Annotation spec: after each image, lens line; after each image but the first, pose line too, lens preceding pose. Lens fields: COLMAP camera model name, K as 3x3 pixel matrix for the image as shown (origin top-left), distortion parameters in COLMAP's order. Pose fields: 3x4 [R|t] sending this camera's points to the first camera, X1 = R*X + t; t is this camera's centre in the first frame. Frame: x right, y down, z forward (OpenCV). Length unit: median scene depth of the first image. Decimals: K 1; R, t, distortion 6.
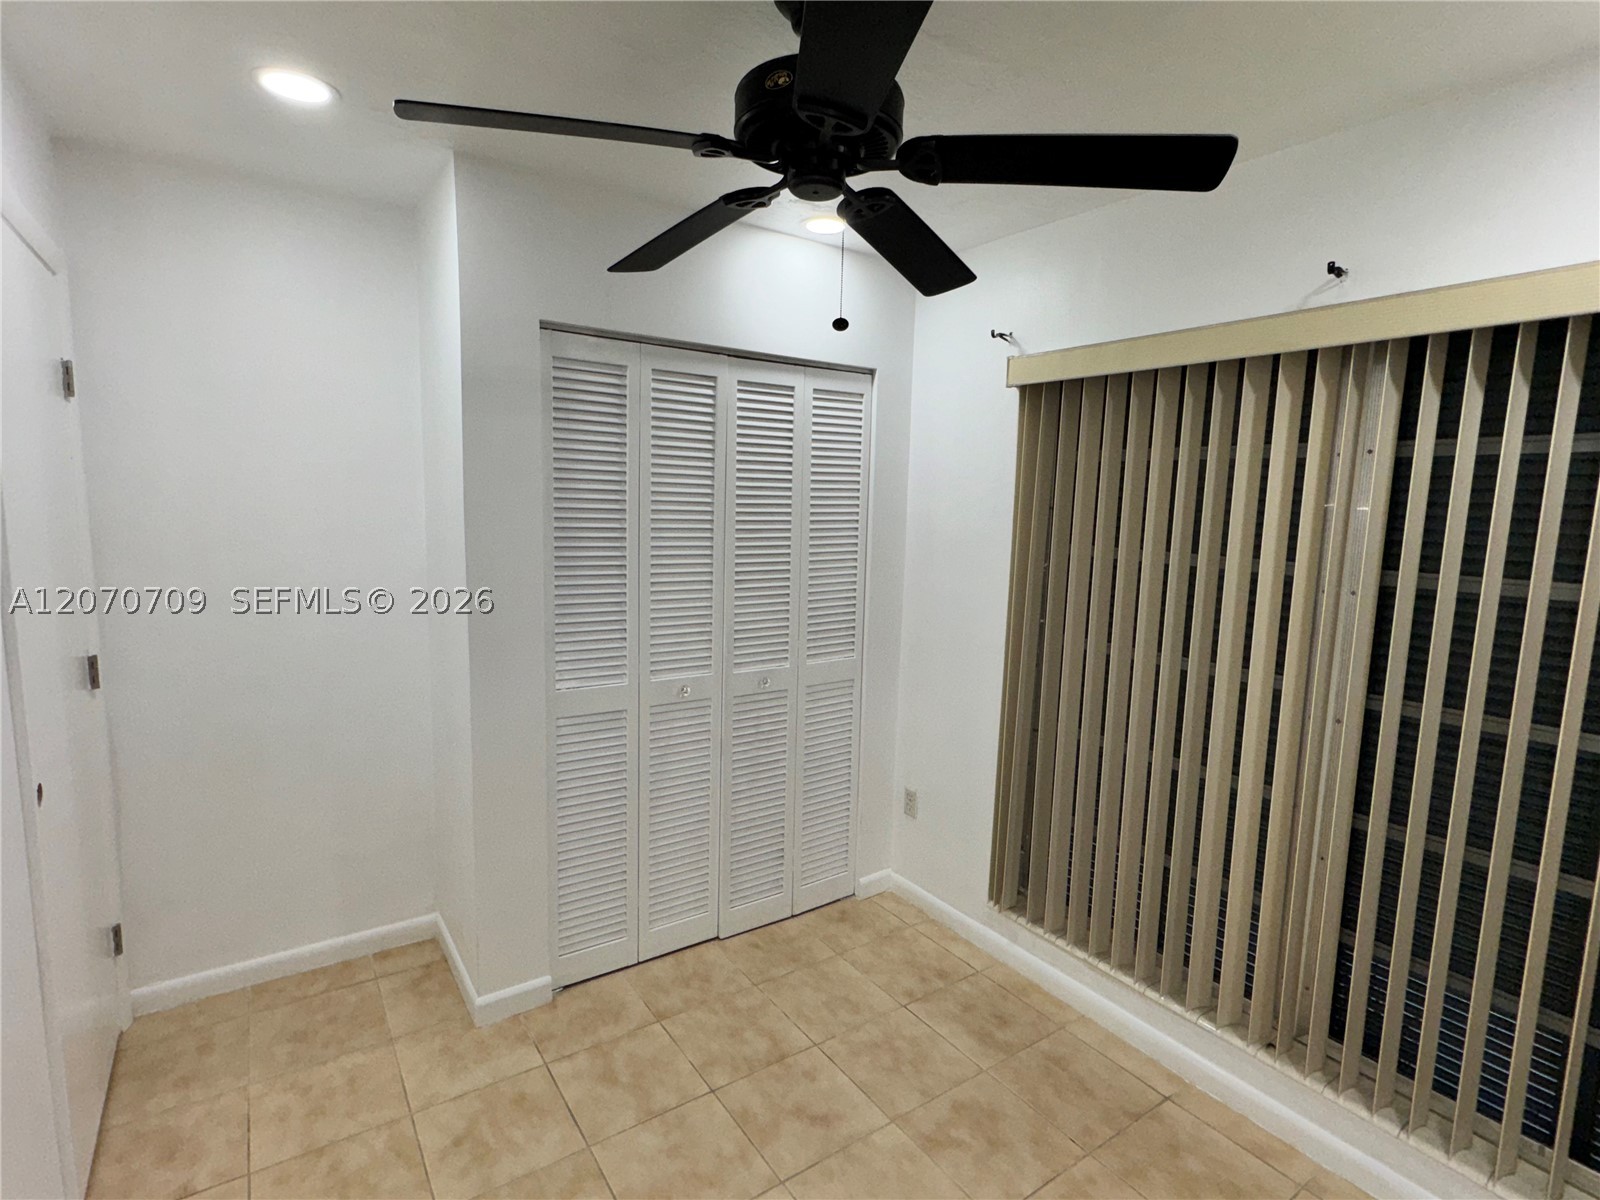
lens RADIAL K [[776.2, 0, 806.2], [0, 776.2, 593.0], [0, 0, 1]] dist [0.001637, 0.000440]
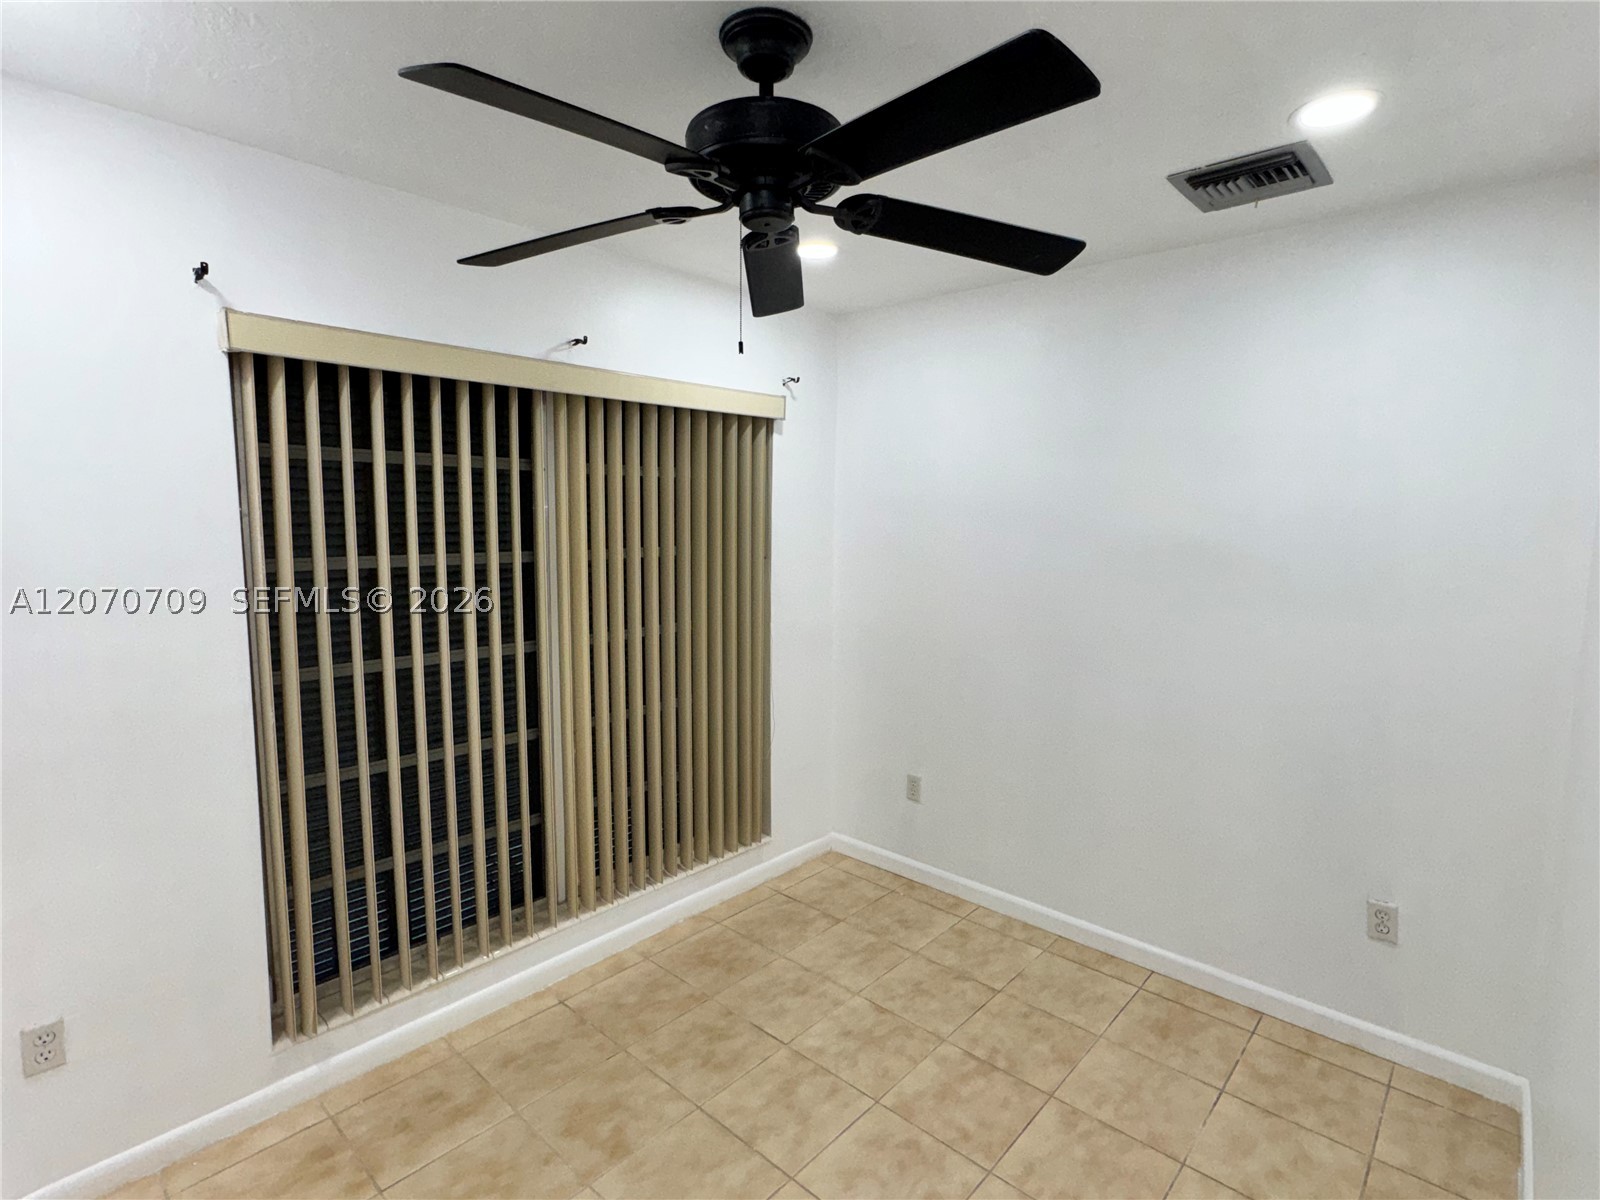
lens RADIAL K [[801.6, 0, 800.0], [0, 801.6, 600.0], [0, 0, 1]] dist [0.000304, 0.000722]
pose [[-0.215857, -0.164375, 0.962490, -0.646447], [0.079515, 0.979495, 0.185112, -0.150593], [-0.973182, 0.116490, -0.198361, 0.724980]]
